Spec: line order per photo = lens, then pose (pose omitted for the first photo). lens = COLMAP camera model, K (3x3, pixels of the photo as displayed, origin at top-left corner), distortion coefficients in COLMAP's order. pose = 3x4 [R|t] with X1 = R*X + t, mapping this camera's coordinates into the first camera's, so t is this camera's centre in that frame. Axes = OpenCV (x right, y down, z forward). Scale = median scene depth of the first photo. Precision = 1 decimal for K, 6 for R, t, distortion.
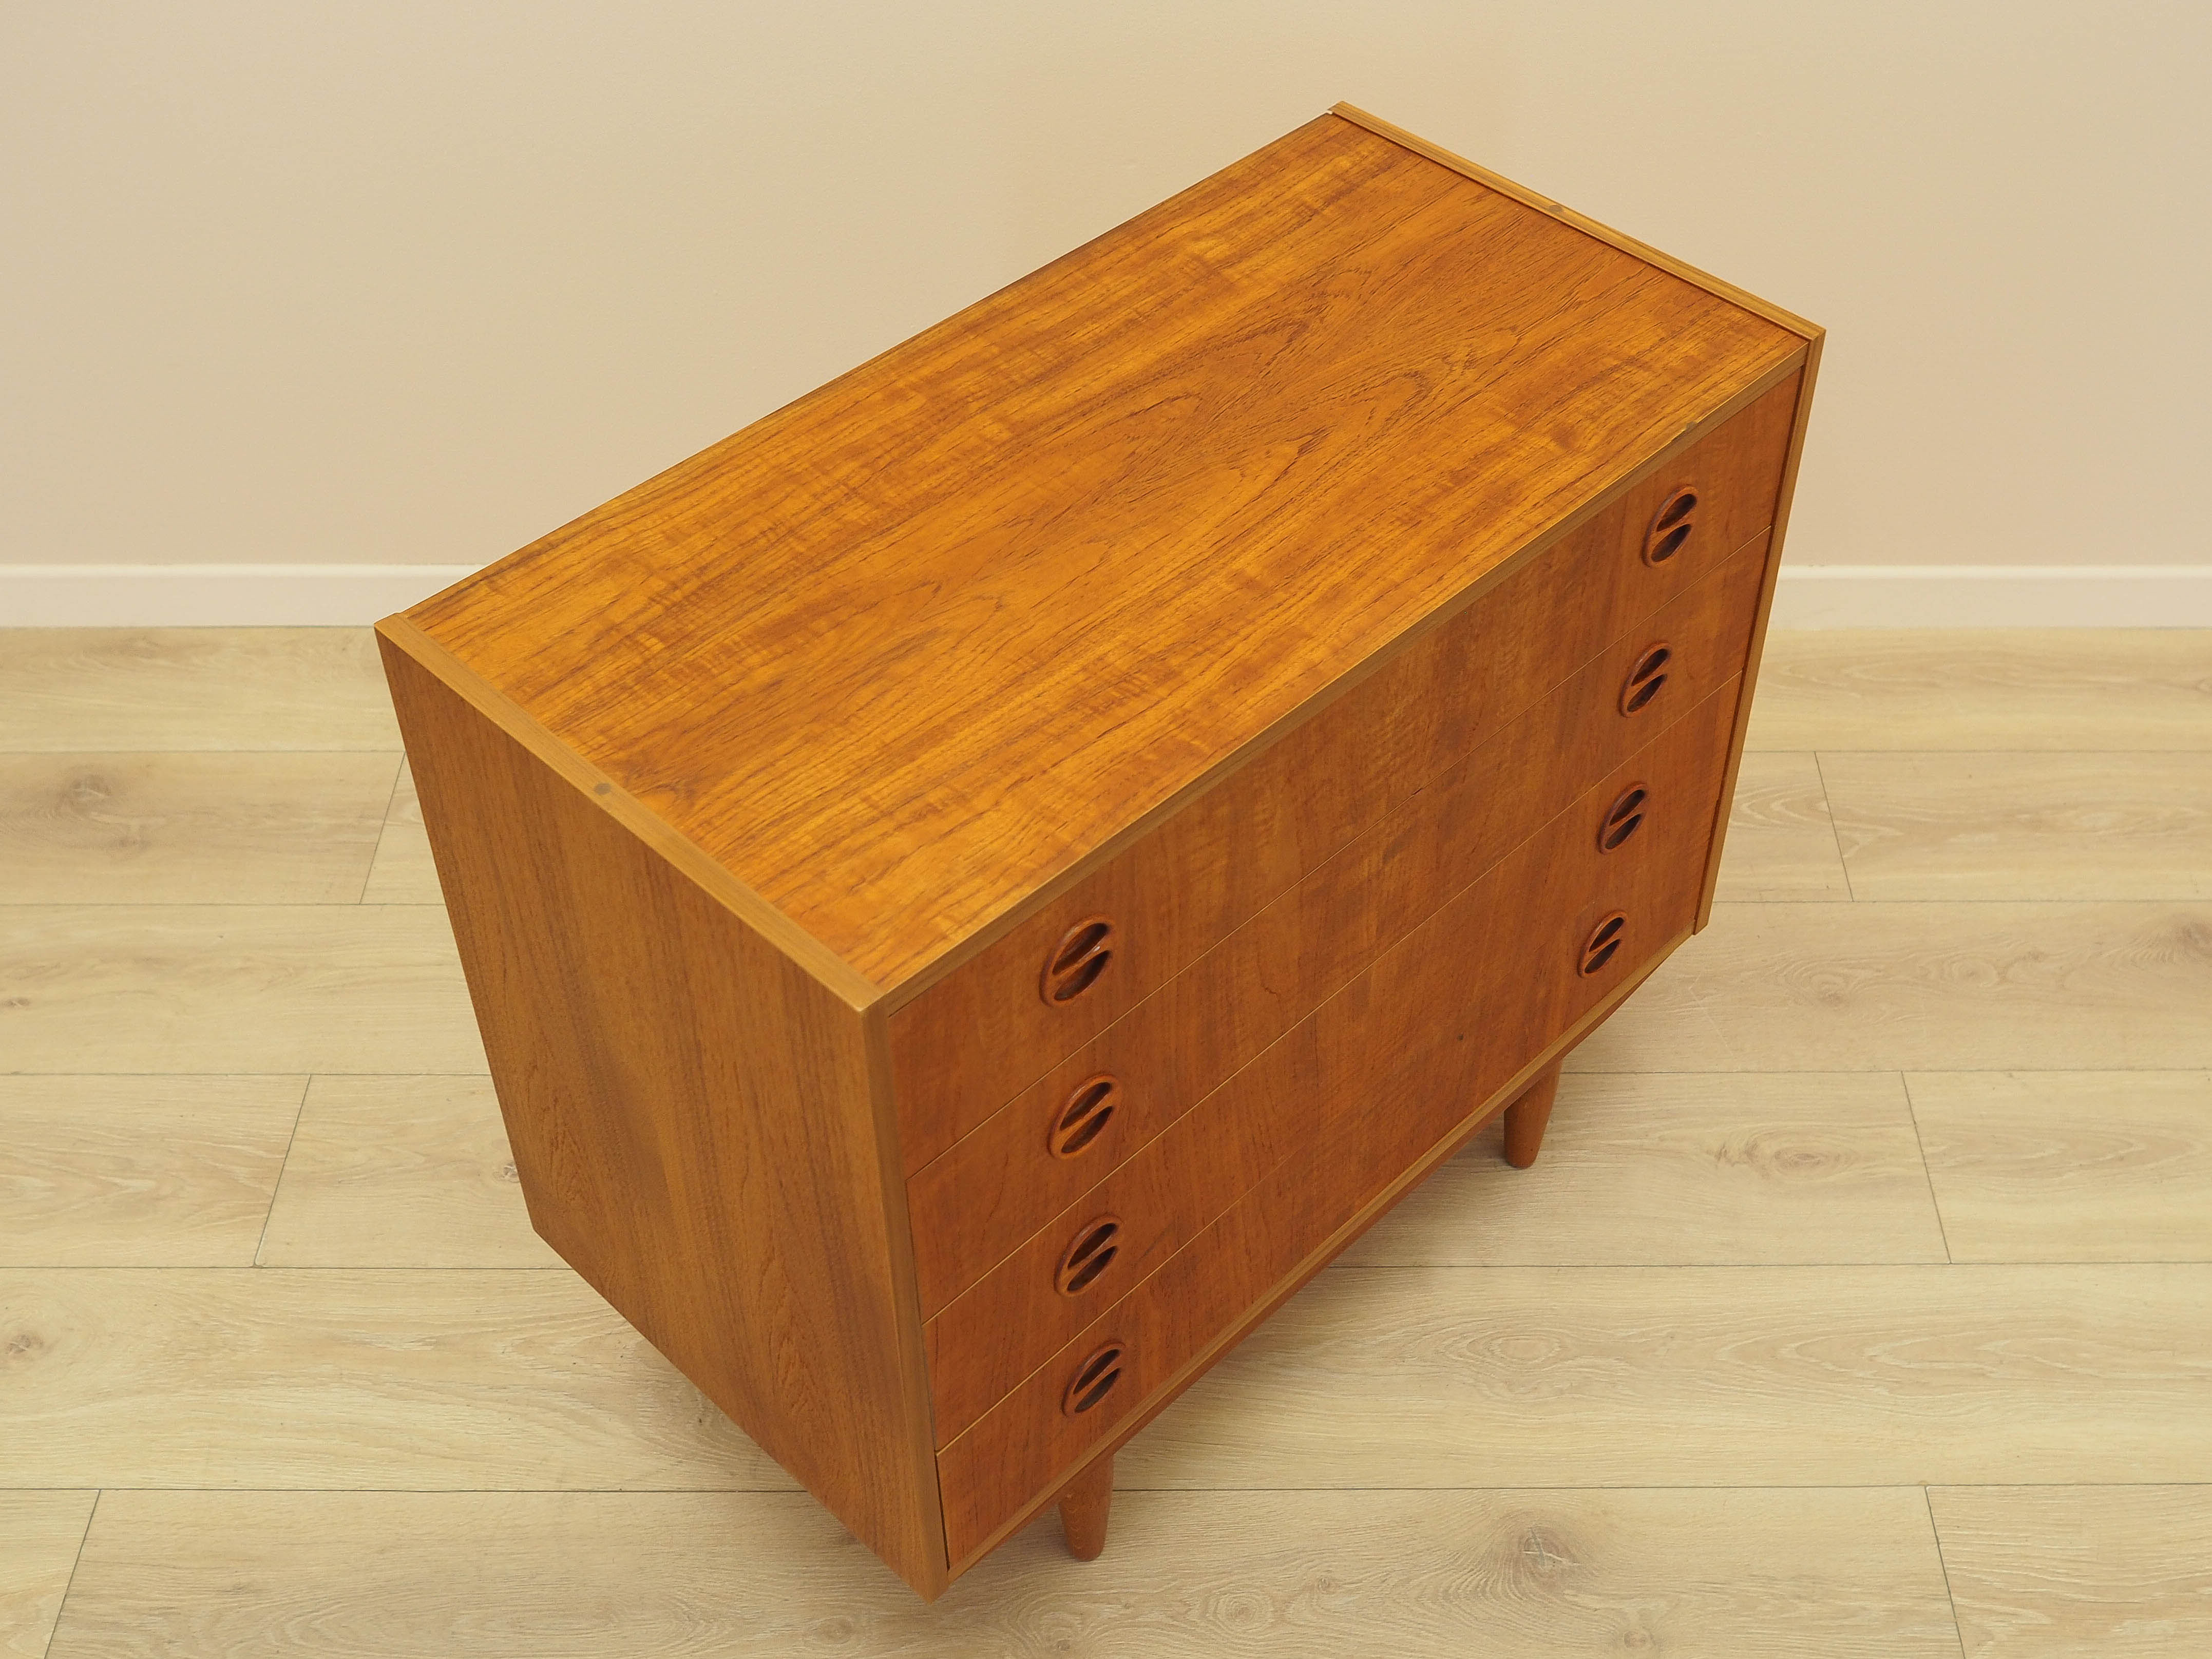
lens RADIAL K [[2775.3, 0, 1145.6], [0, 2775.3, 886.5], [0, 0, 1]] dist [-0.023141, 0.000000]
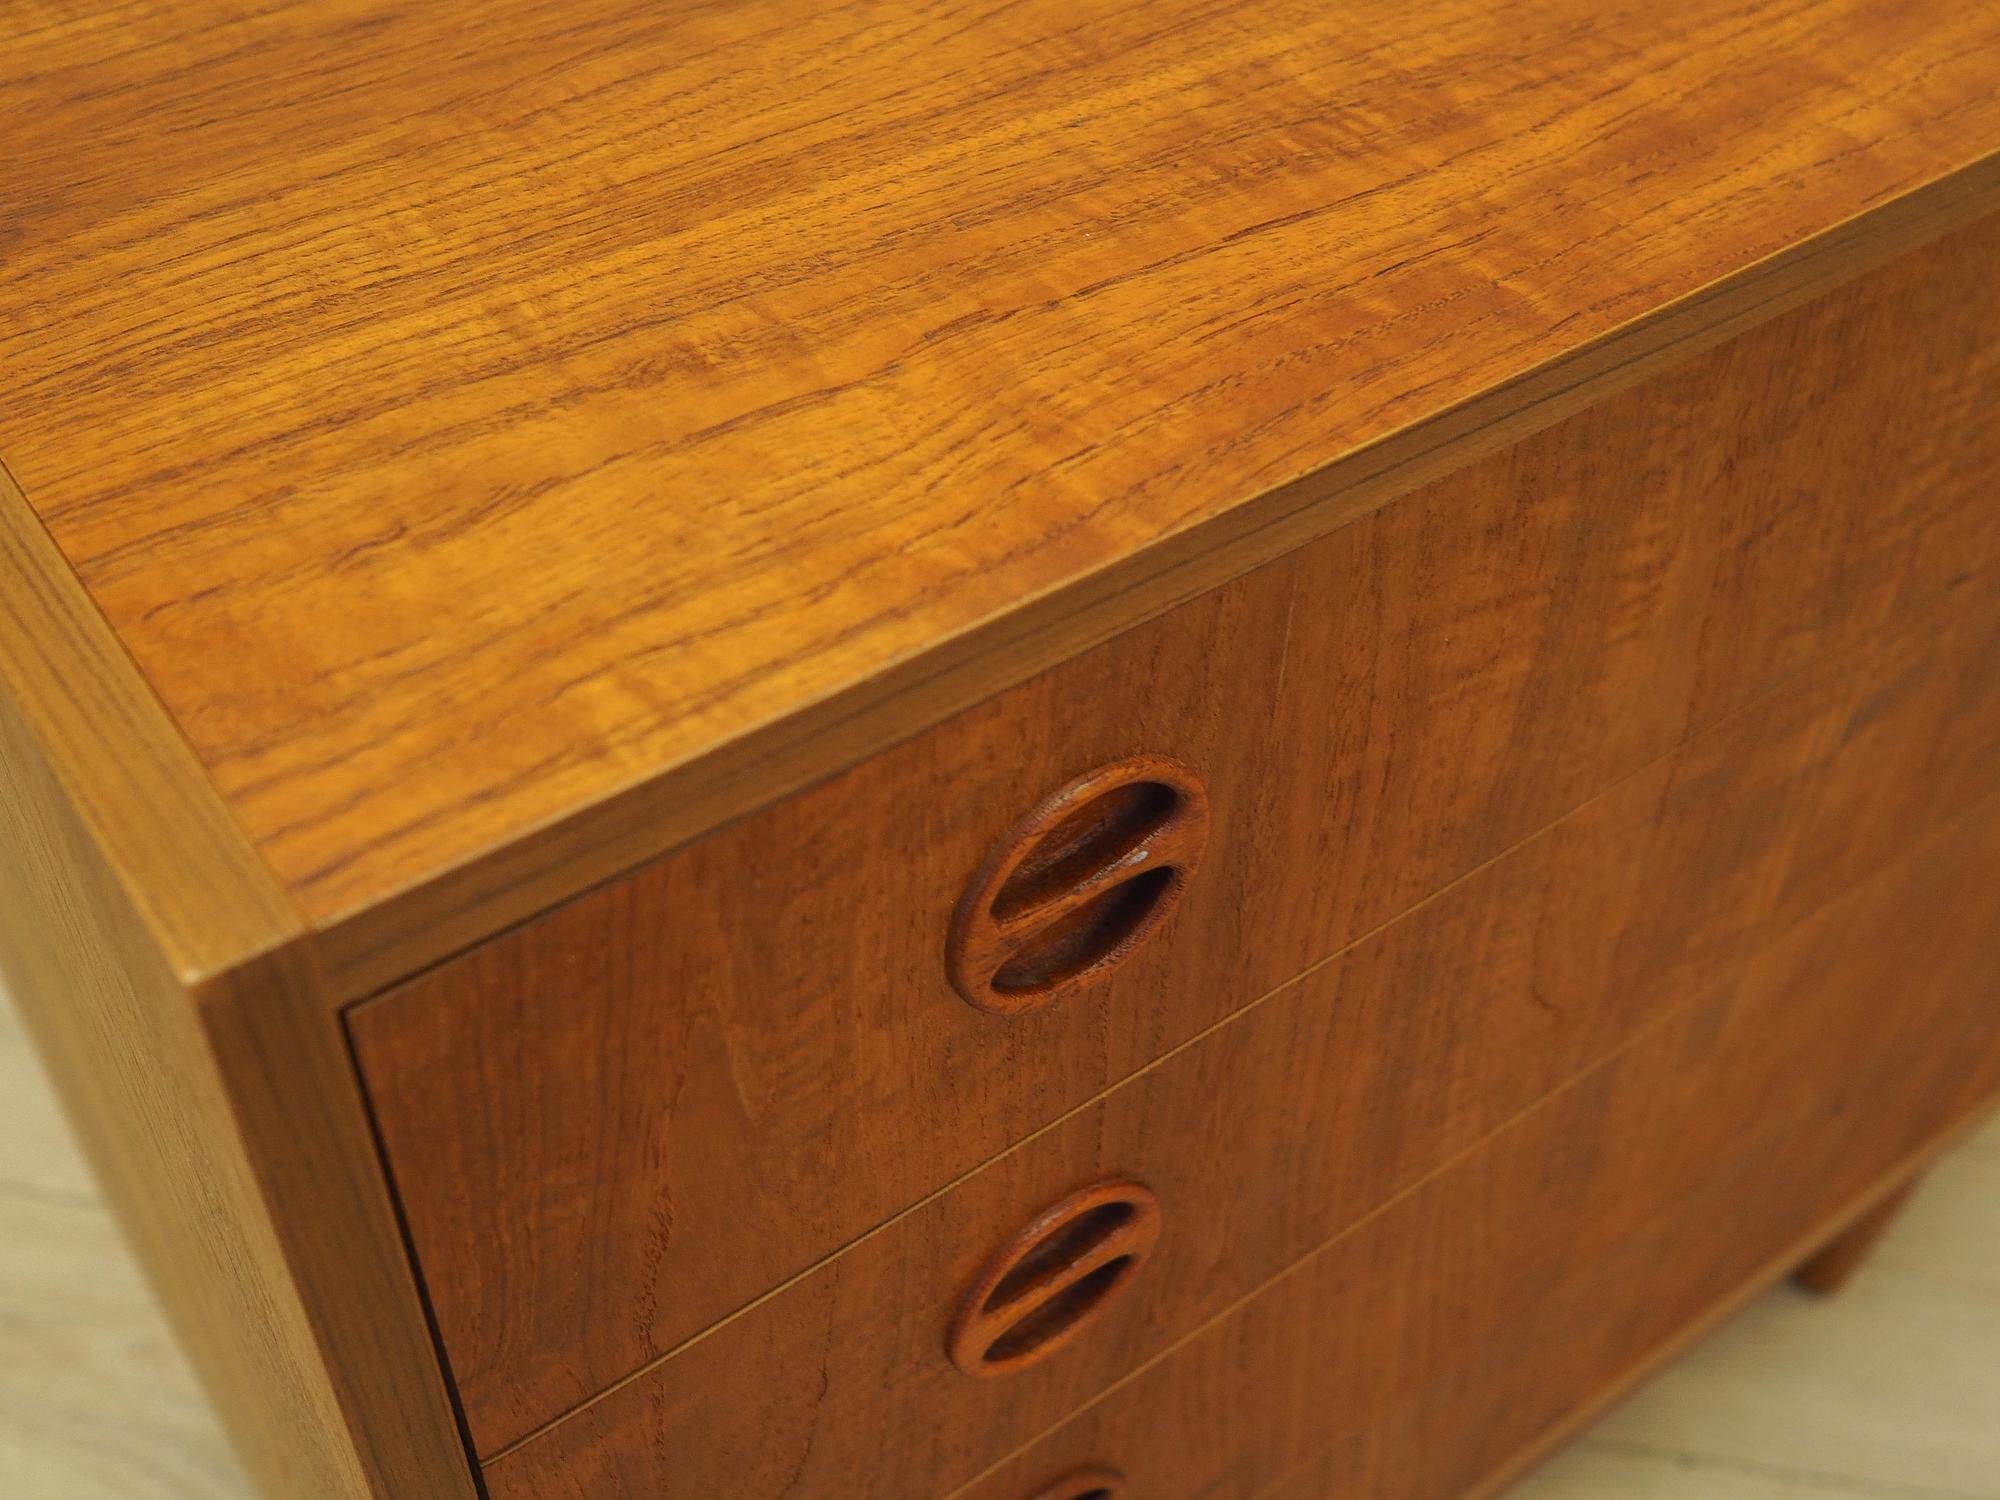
lens RADIAL K [[2509.3, 0, 978.7], [0, 2509.3, 707.9], [0, 0, 1]] dist [-0.023141, 0.000000]
pose [[0.985828, 0.133698, -0.101329, -0.007822], [-0.135651, 0.990677, -0.012605, 0.010420], [0.098699, 0.026171, 0.994773, 0.654906]]
